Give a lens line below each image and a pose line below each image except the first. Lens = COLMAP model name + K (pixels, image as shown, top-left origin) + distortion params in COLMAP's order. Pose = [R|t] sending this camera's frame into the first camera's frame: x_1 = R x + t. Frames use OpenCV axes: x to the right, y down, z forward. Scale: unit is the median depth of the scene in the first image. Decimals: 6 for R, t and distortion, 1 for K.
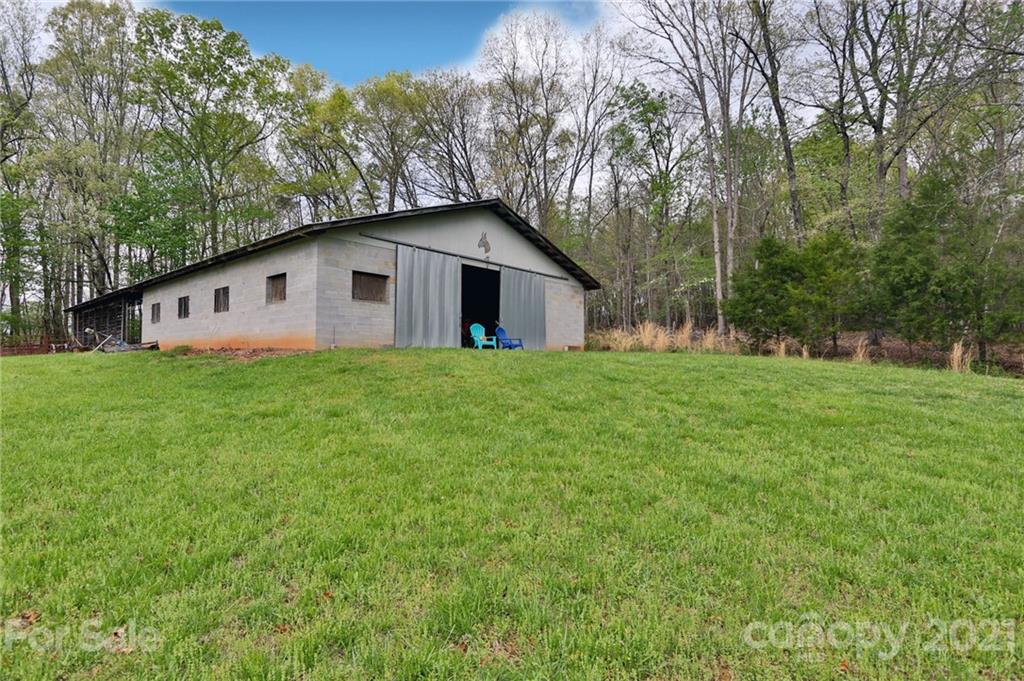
lens RADIAL K [[522.5, 0, 512.0], [0, 522.5, 340.5], [0, 0, 1]] dist [-0.015035, 0.001136]
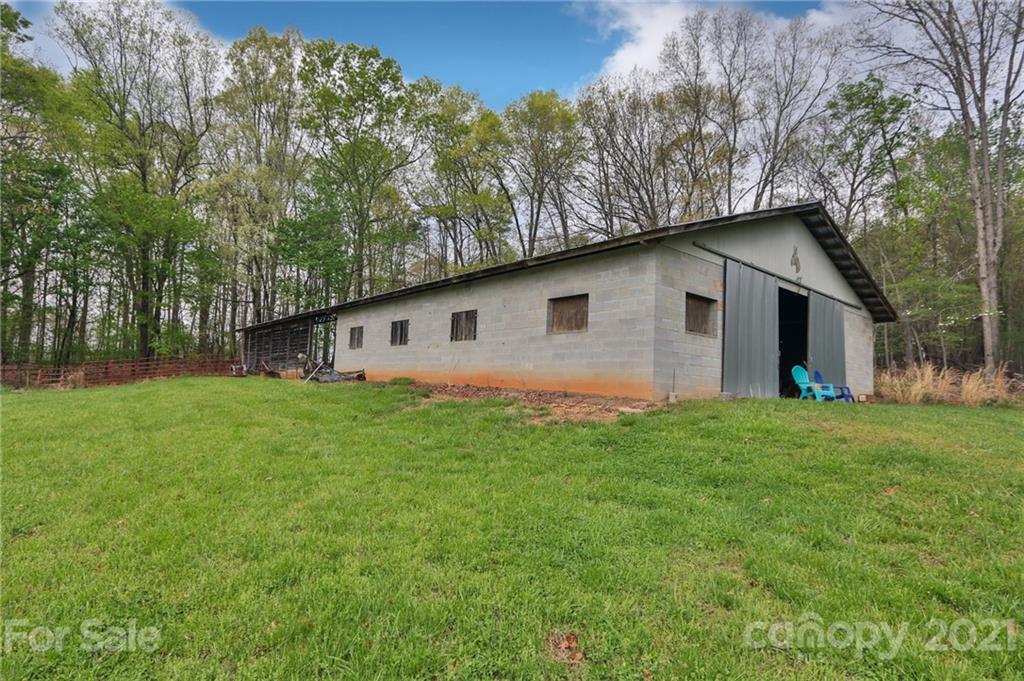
lens RADIAL K [[522.5, 0, 512.0], [0, 522.5, 340.5], [0, 0, 1]] dist [-0.015035, 0.001136]
pose [[0.986731, 0.027057, -0.160094, -0.285587], [-0.035242, 0.998201, -0.048513, -0.013890], [0.158493, 0.053511, 0.985909, 0.155727]]
